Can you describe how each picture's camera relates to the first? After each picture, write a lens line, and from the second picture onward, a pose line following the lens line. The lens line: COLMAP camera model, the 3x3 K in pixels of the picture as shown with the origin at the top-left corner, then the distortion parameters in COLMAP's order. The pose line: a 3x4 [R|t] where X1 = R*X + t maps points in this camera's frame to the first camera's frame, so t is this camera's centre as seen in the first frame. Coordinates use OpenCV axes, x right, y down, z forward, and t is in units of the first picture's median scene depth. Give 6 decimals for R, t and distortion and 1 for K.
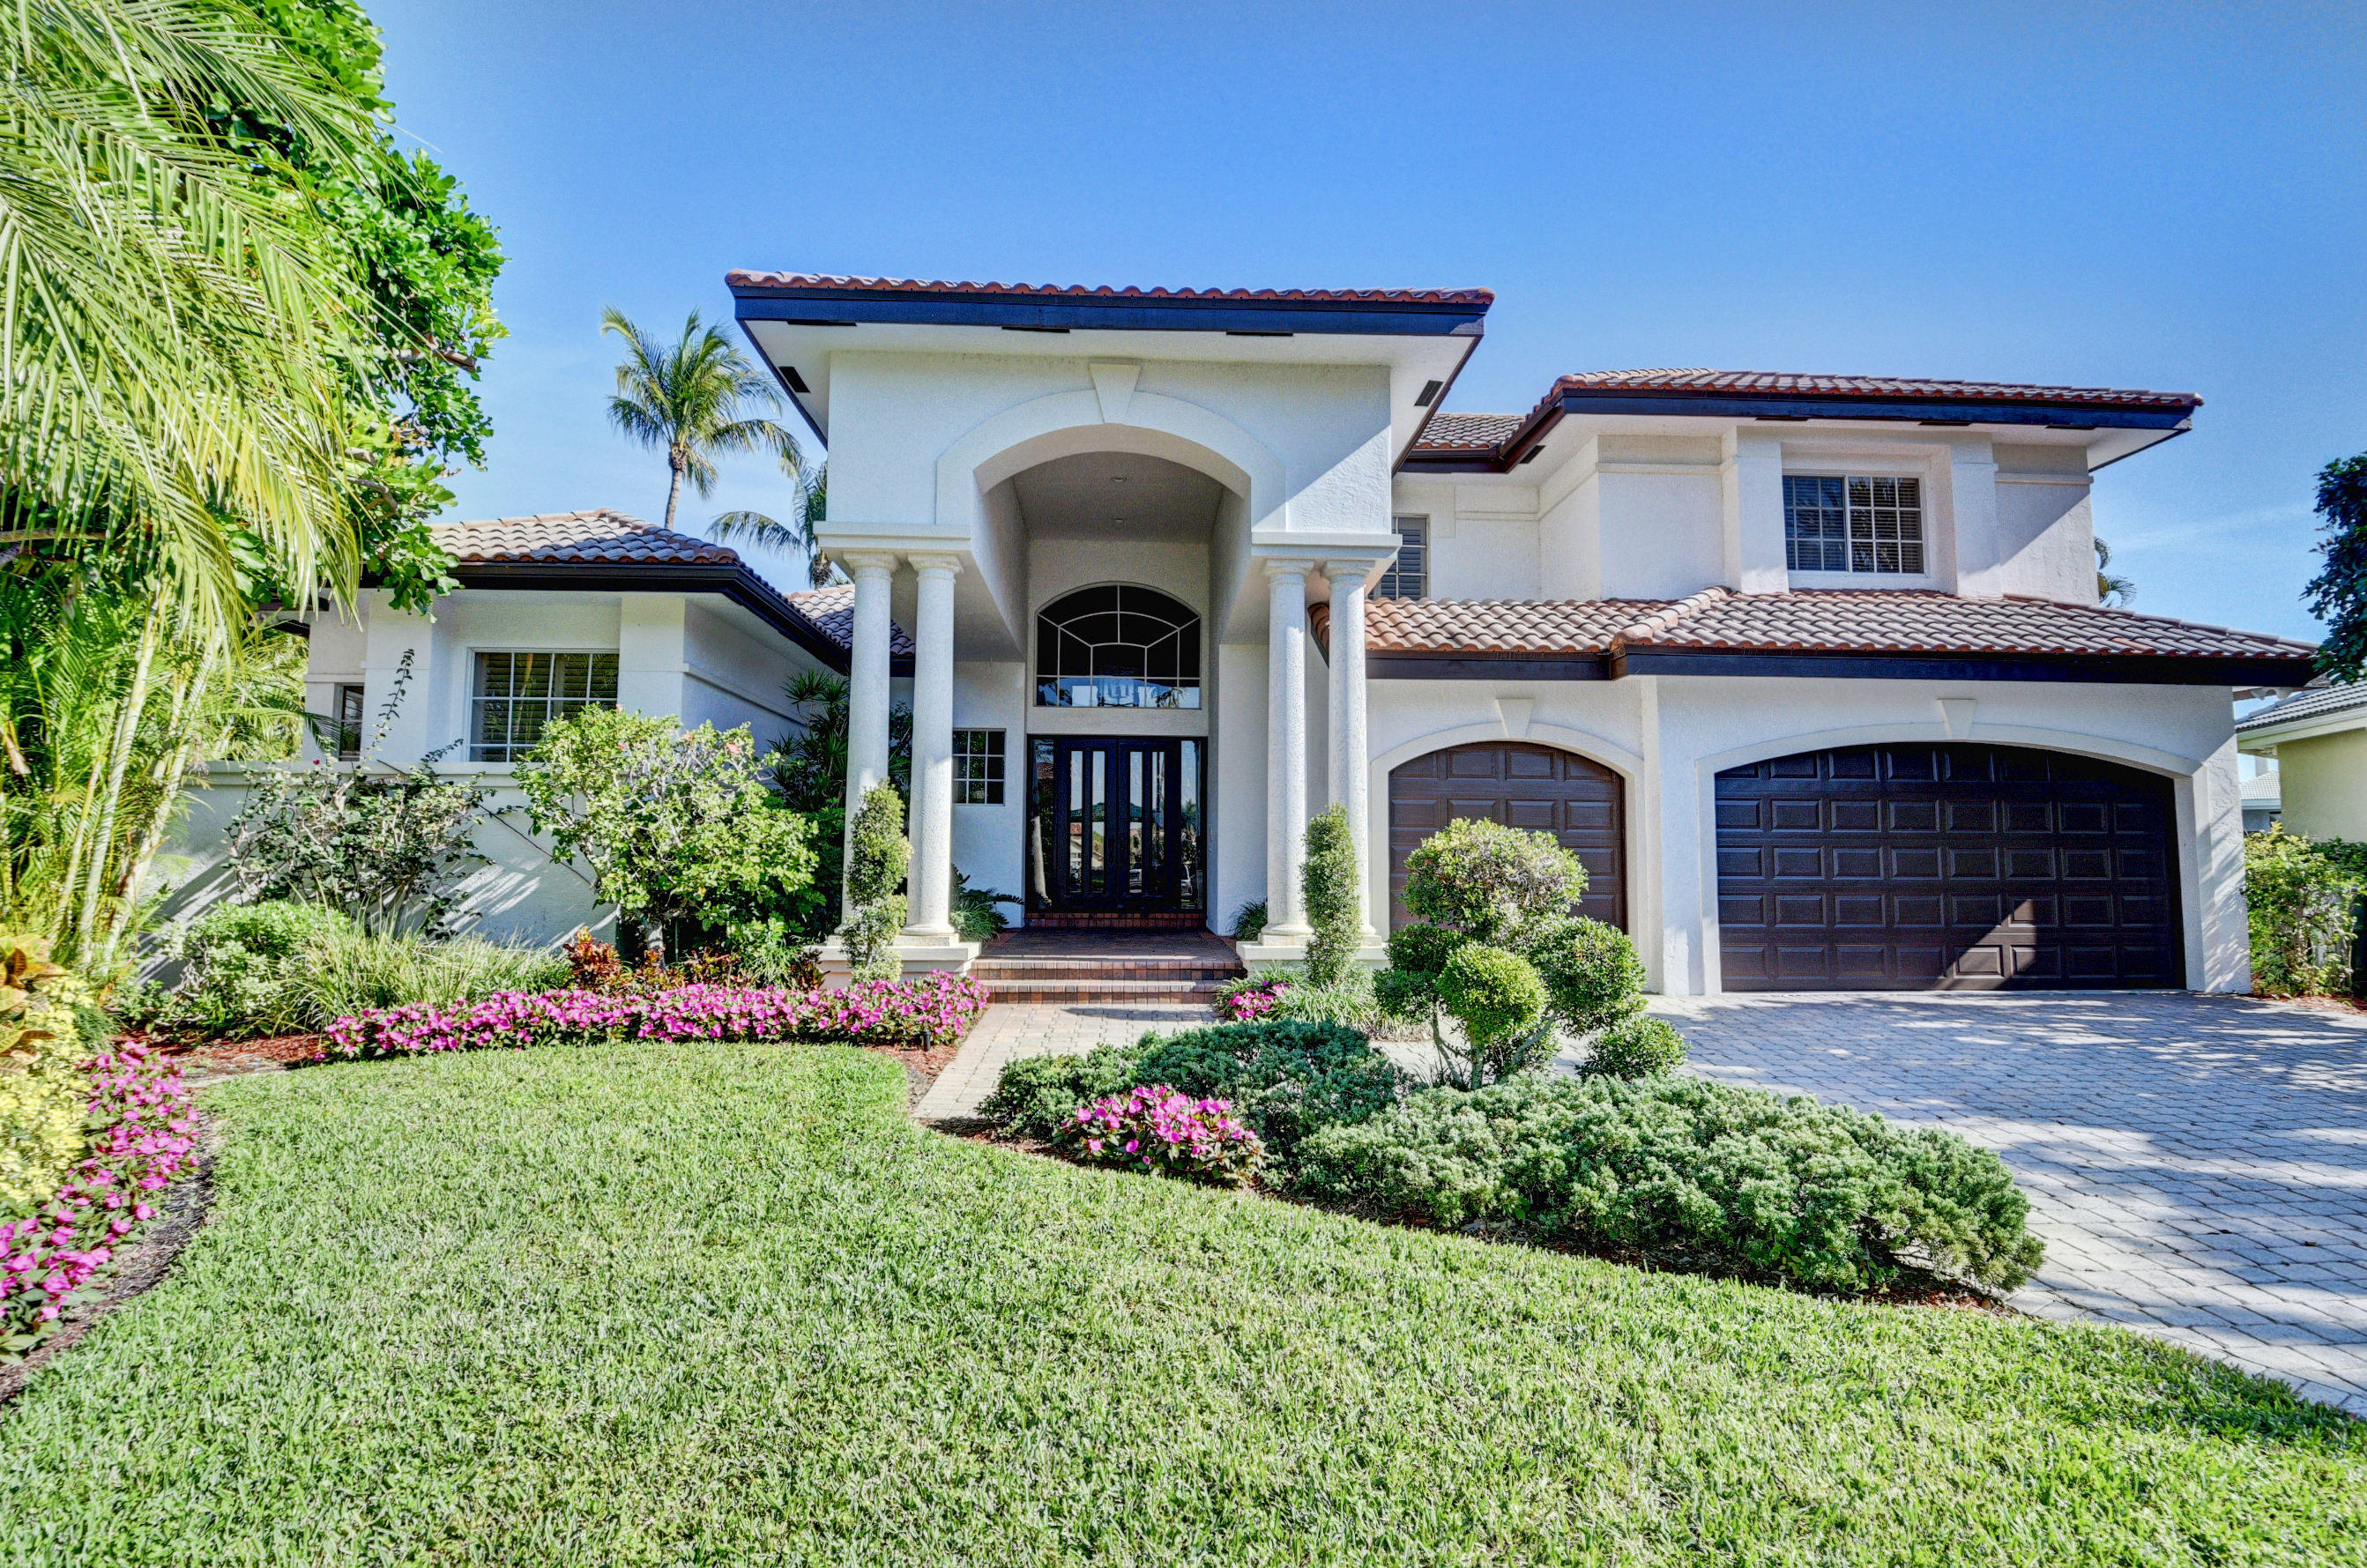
lens RADIAL K [[1089.7, 0, 1180.7], [0, 1089.7, 782.9], [0, 0, 1]] dist [-0.002132, 0.000008]
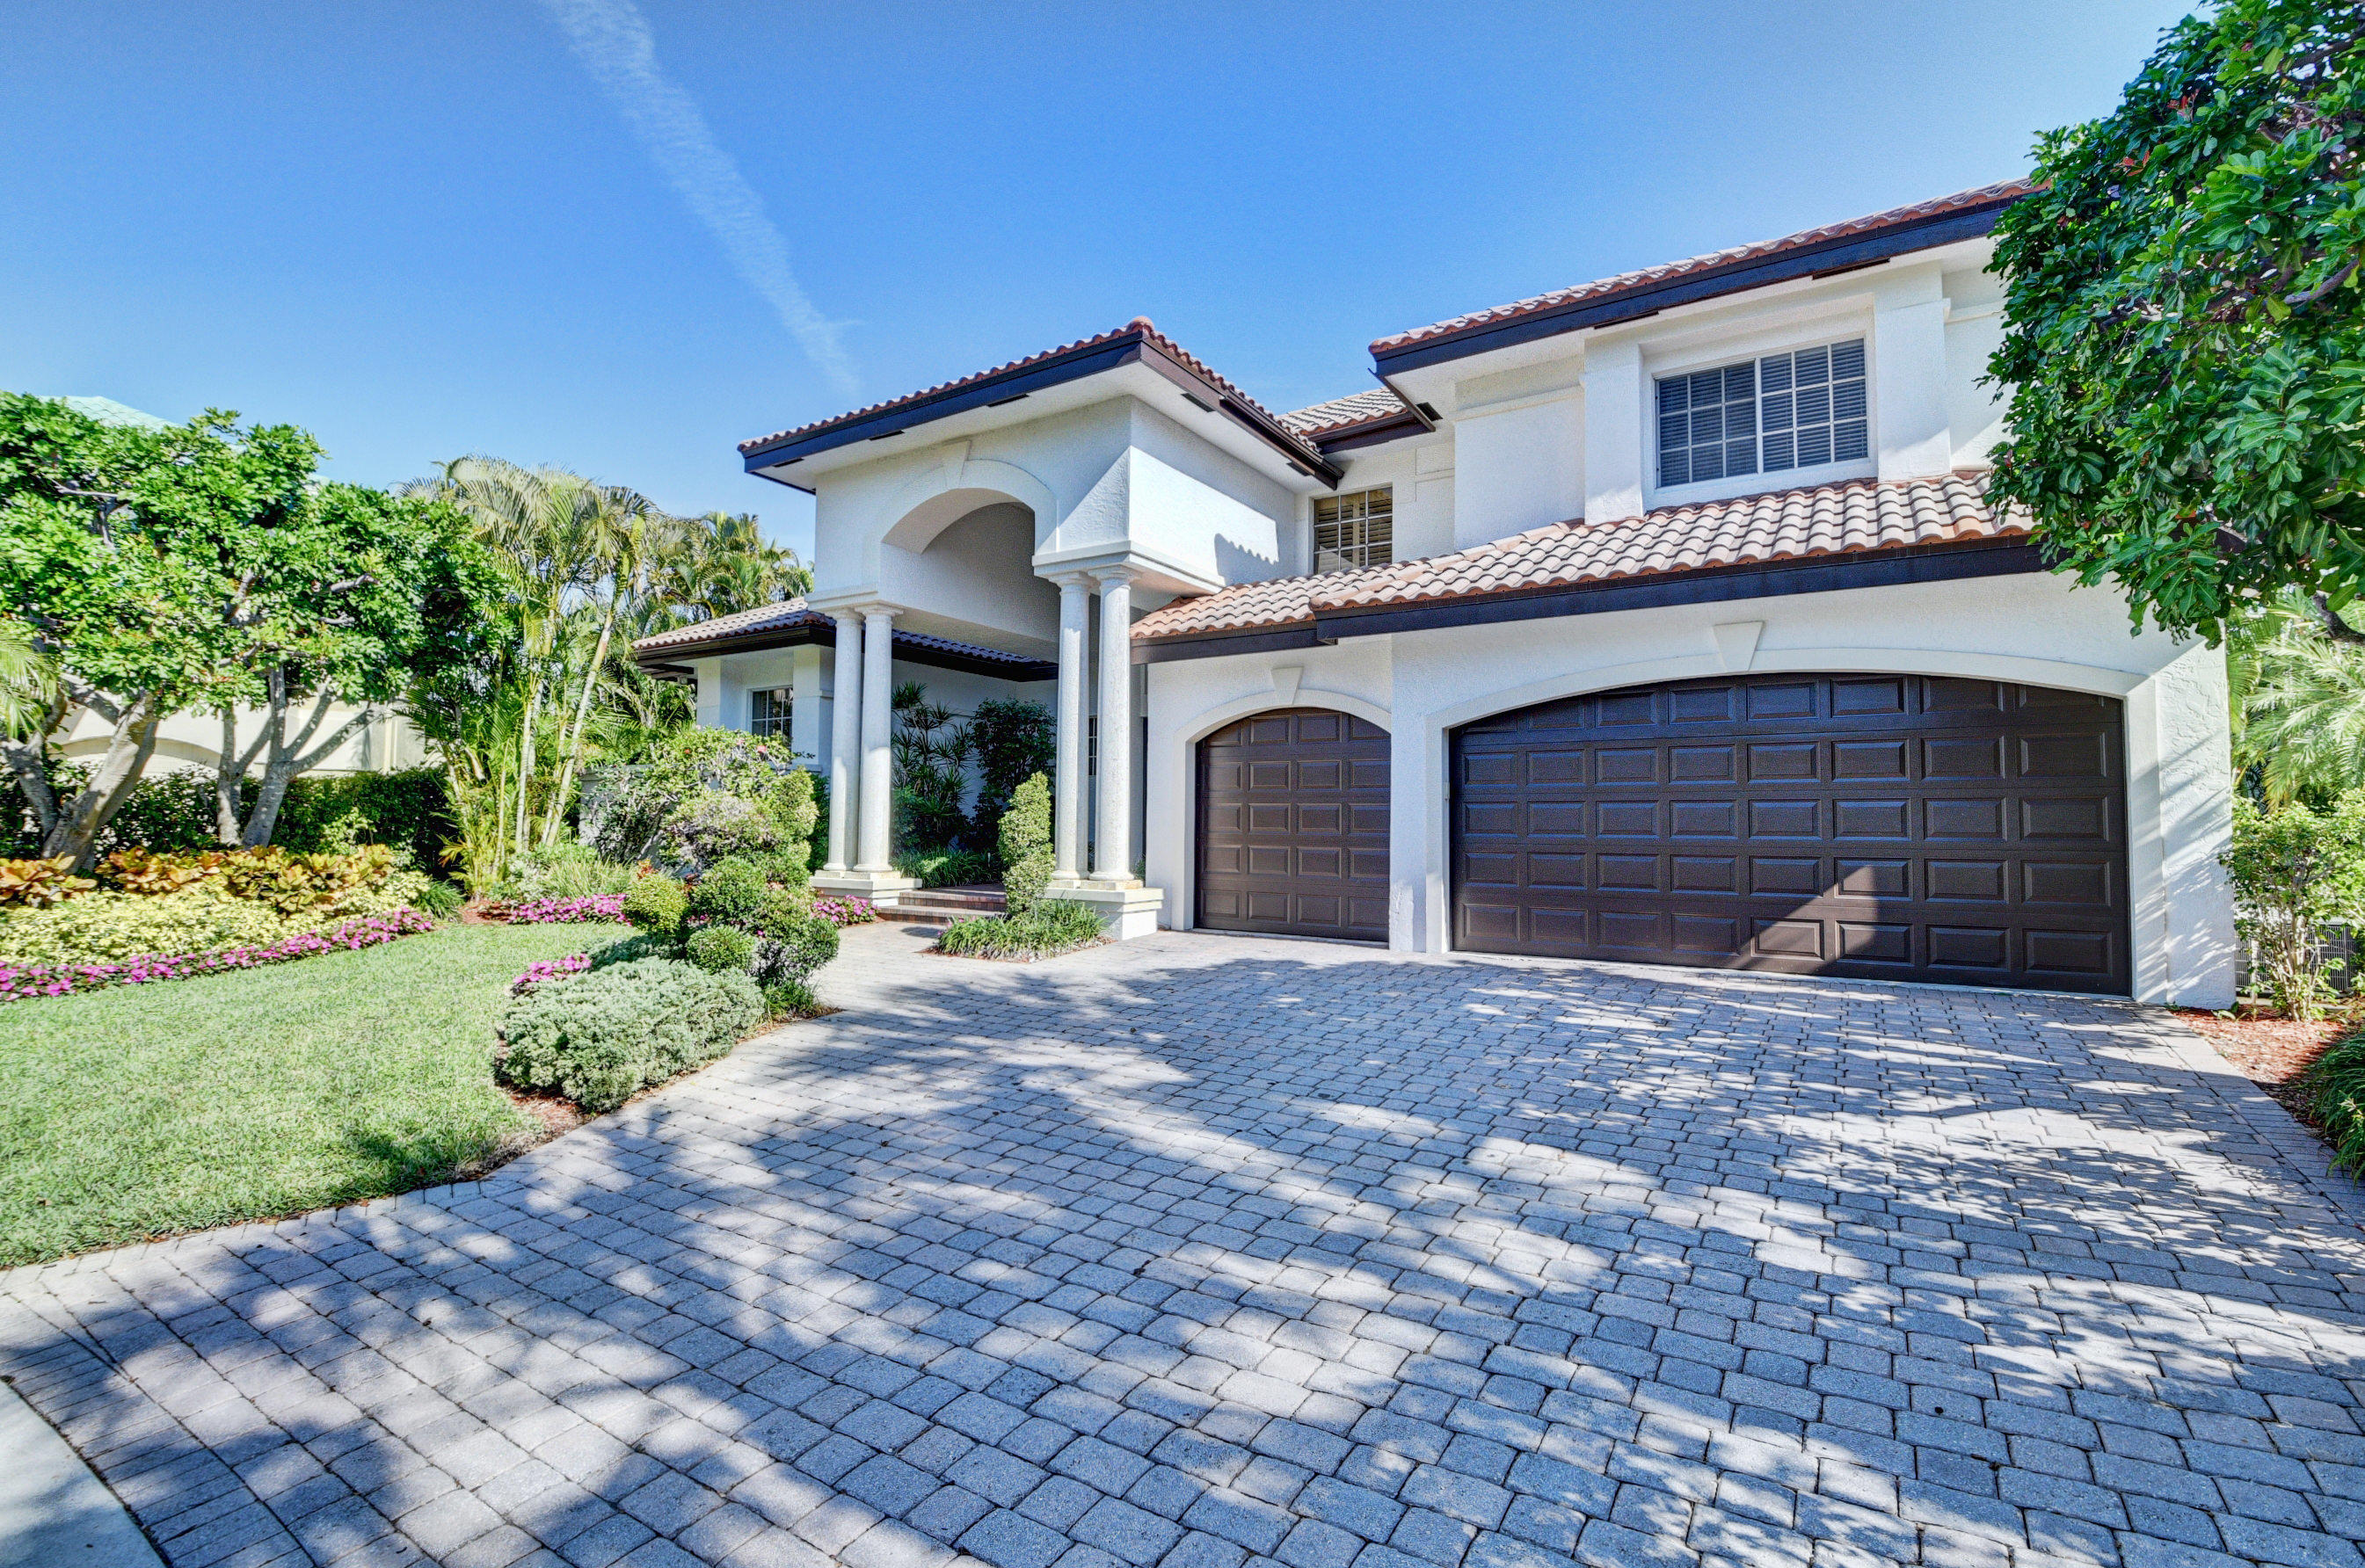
lens RADIAL K [[1051.3, 0, 1183.3], [0, 1051.3, 785.3], [0, 0, 1]] dist [0.006618, -0.016634]
pose [[0.822155, -0.021876, -0.568843, 0.810174], [0.039087, 0.999072, 0.018072, 0.015490], [0.567920, -0.037092, 0.822247, 0.087658]]
